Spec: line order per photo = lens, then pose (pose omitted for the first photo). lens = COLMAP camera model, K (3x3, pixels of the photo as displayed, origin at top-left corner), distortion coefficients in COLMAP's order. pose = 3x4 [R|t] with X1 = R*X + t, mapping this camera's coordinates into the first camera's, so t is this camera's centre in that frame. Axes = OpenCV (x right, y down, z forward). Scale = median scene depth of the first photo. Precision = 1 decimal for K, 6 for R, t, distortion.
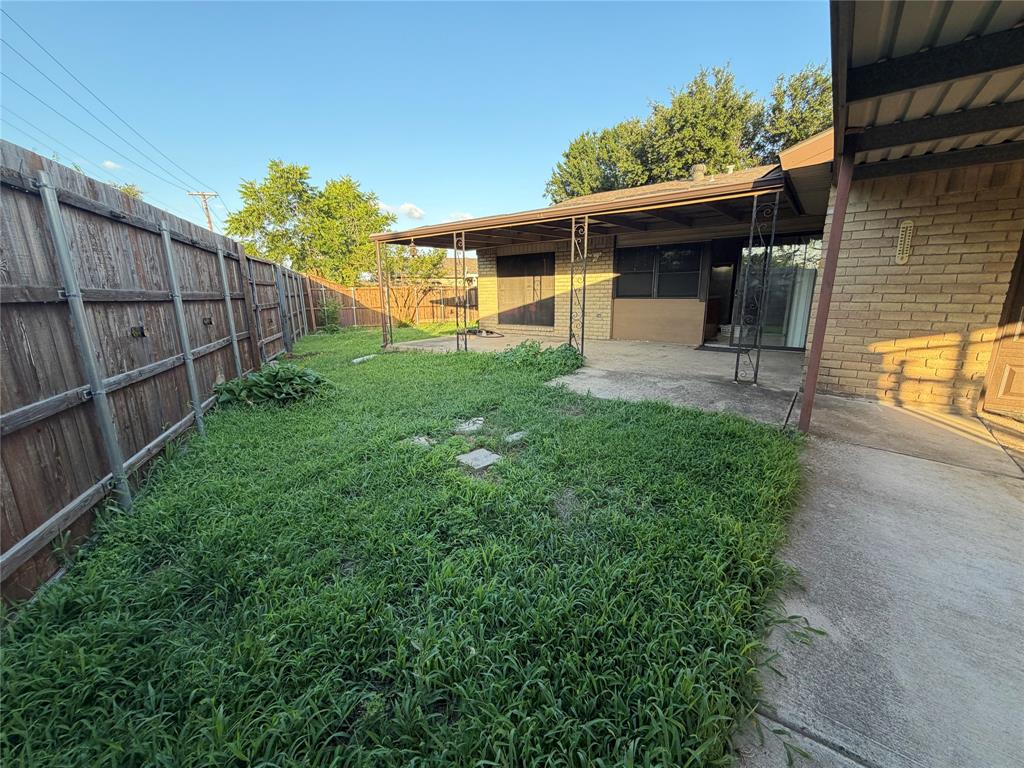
lens RADIAL K [[411.0, 0, 509.6], [0, 411.0, 385.9], [0, 0, 1]] dist [0.003077, -0.000089]
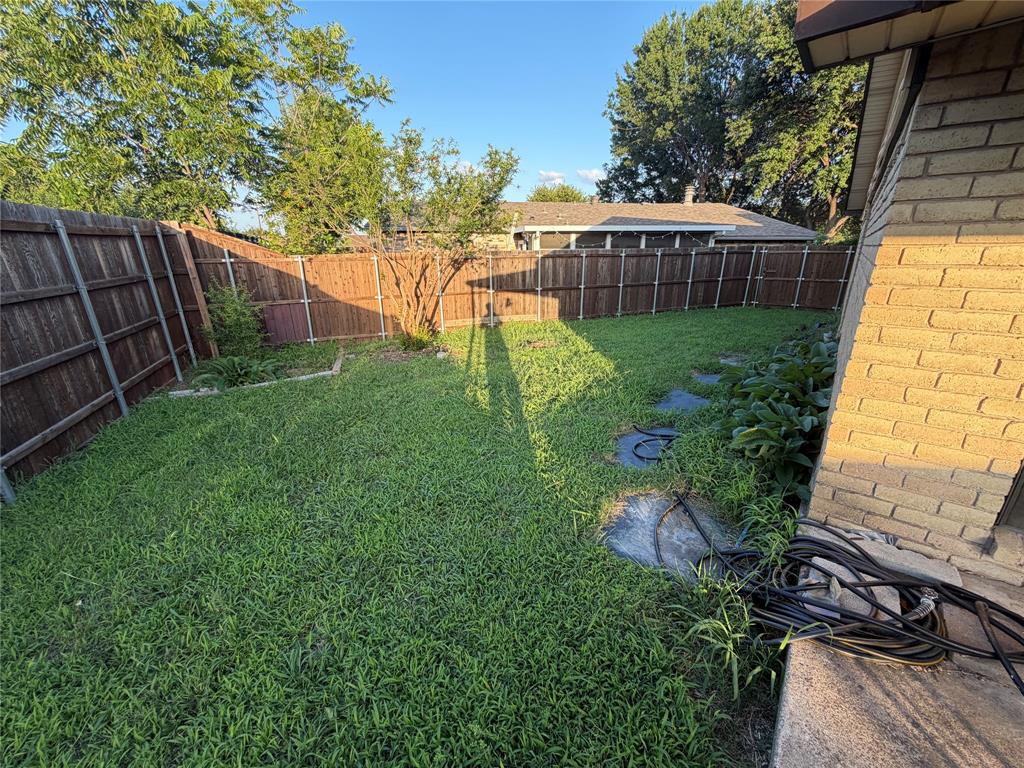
lens RADIAL K [[411.0, 0, 514.5], [0, 411.0, 381.6], [0, 0, 1]] dist [0.003077, -0.000089]
pose [[0.999868, 0.010281, -0.012562, -0.128984], [-0.008948, 0.994748, 0.101964, -0.138084], [0.013544, -0.101839, 0.994709, 0.498145]]
